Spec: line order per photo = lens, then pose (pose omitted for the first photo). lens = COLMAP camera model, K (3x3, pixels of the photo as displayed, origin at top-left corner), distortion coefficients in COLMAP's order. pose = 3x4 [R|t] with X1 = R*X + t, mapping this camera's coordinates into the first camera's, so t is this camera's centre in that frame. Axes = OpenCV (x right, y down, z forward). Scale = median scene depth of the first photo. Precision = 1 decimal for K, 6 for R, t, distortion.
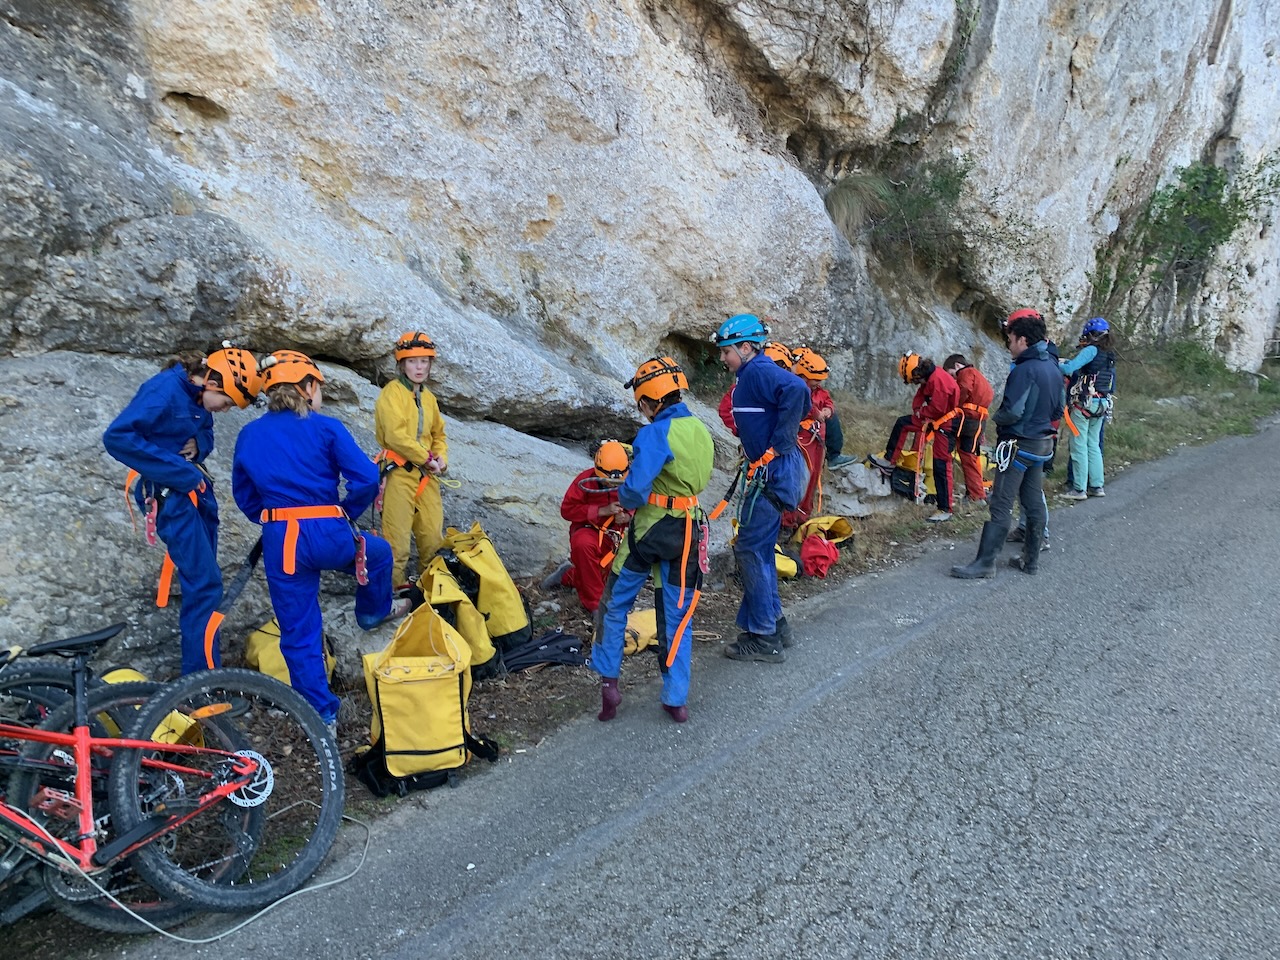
lens RADIAL K [[993.2, 0, 641.2], [0, 993.2, 490.5], [0, 0, 1]] dist [0.021330, -0.003613]
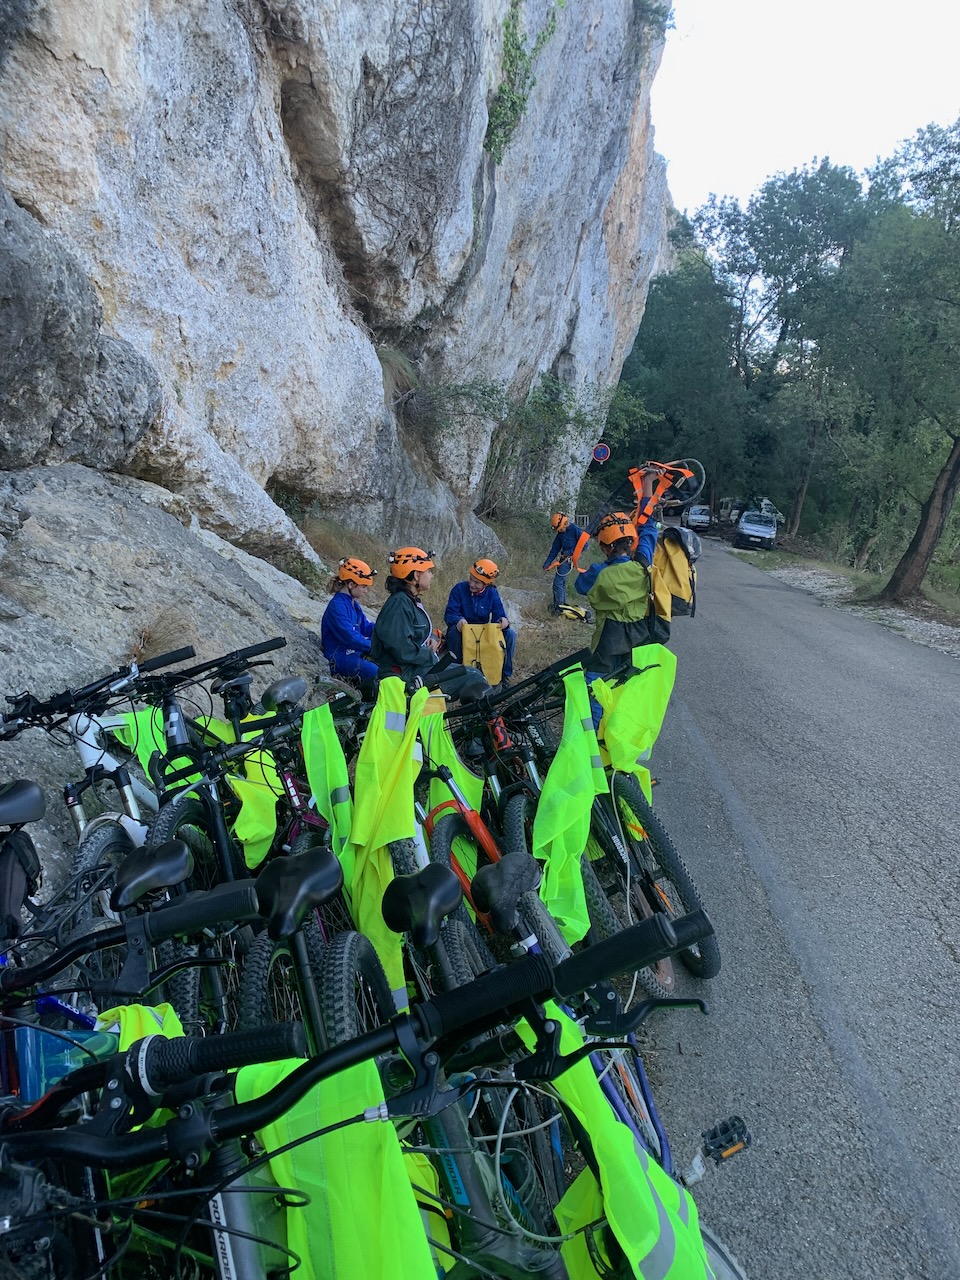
lens RADIAL K [[993.2, 0, 478.0], [0, 993.2, 632.9], [0, 0, 1]] dist [0.021330, -0.003613]
pose [[0.860307, 0.015324, 0.509546, -0.307653], [-0.014936, 0.999877, -0.004852, 0.015310], [-0.509558, -0.003436, 0.860430, -0.044514]]
